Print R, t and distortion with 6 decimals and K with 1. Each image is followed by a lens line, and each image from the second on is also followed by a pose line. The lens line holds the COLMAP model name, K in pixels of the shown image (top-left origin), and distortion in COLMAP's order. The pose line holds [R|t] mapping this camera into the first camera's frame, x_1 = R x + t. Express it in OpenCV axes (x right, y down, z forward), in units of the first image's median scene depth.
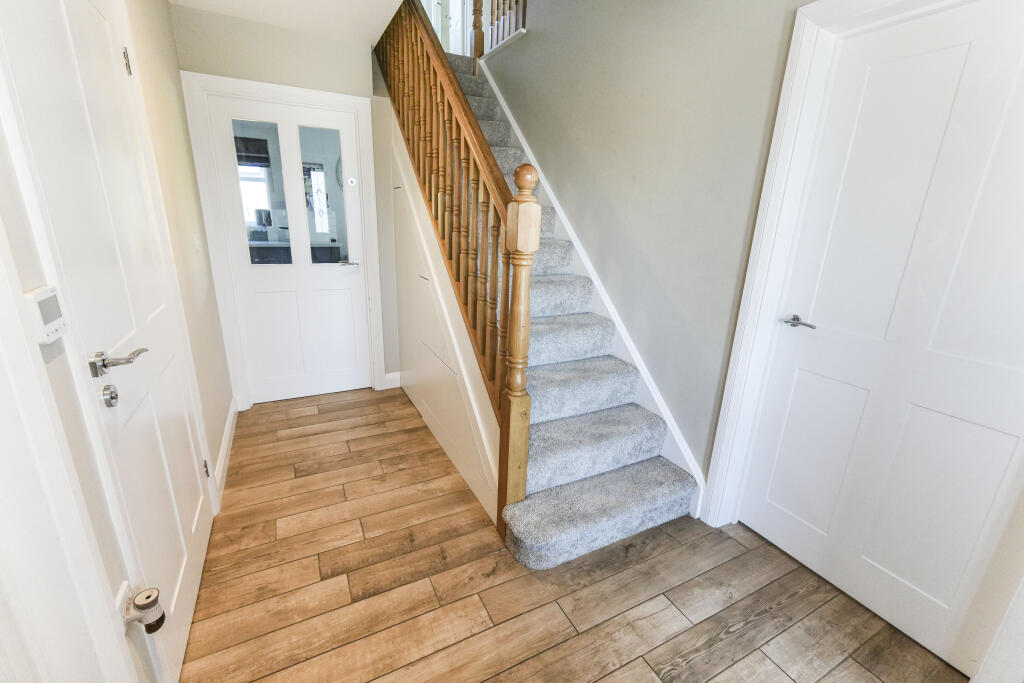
lens RADIAL K [[430.6, 0, 515.1], [0, 430.6, 341.0], [0, 0, 1]] dist [0.001445, 0.000621]
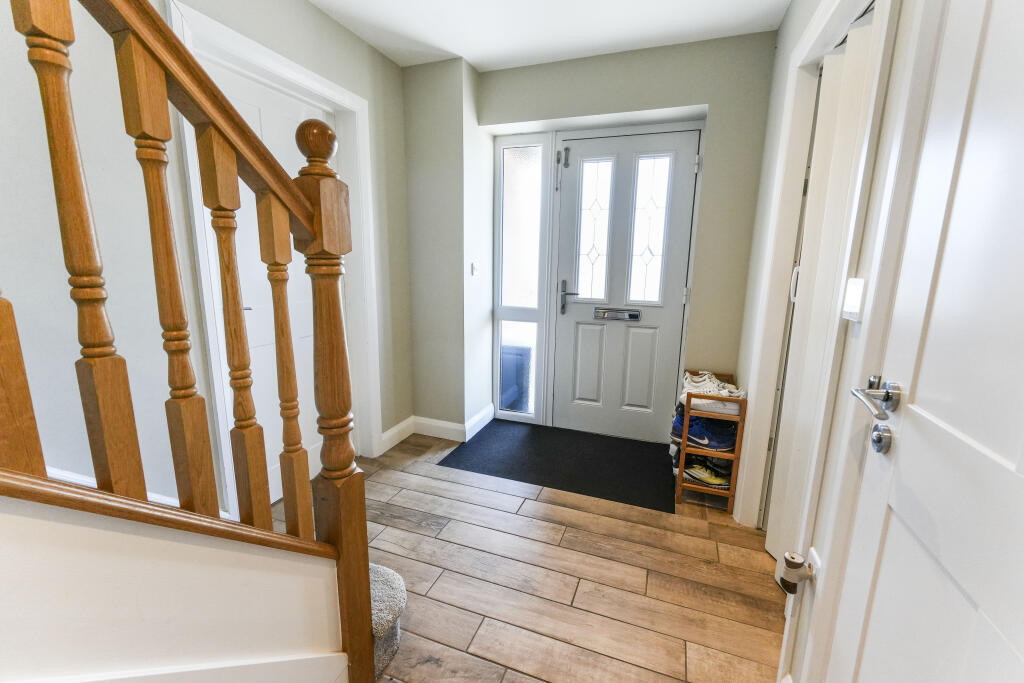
lens RADIAL K [[430.6, 0, 515.1], [0, 430.6, 341.0], [0, 0, 1]] dist [0.001445, 0.000621]
pose [[-0.670891, -0.176422, 0.720265, -0.699029], [0.178352, 0.904389, 0.387648, -0.298661], [-0.719789, 0.388529, -0.575281, 1.260473]]
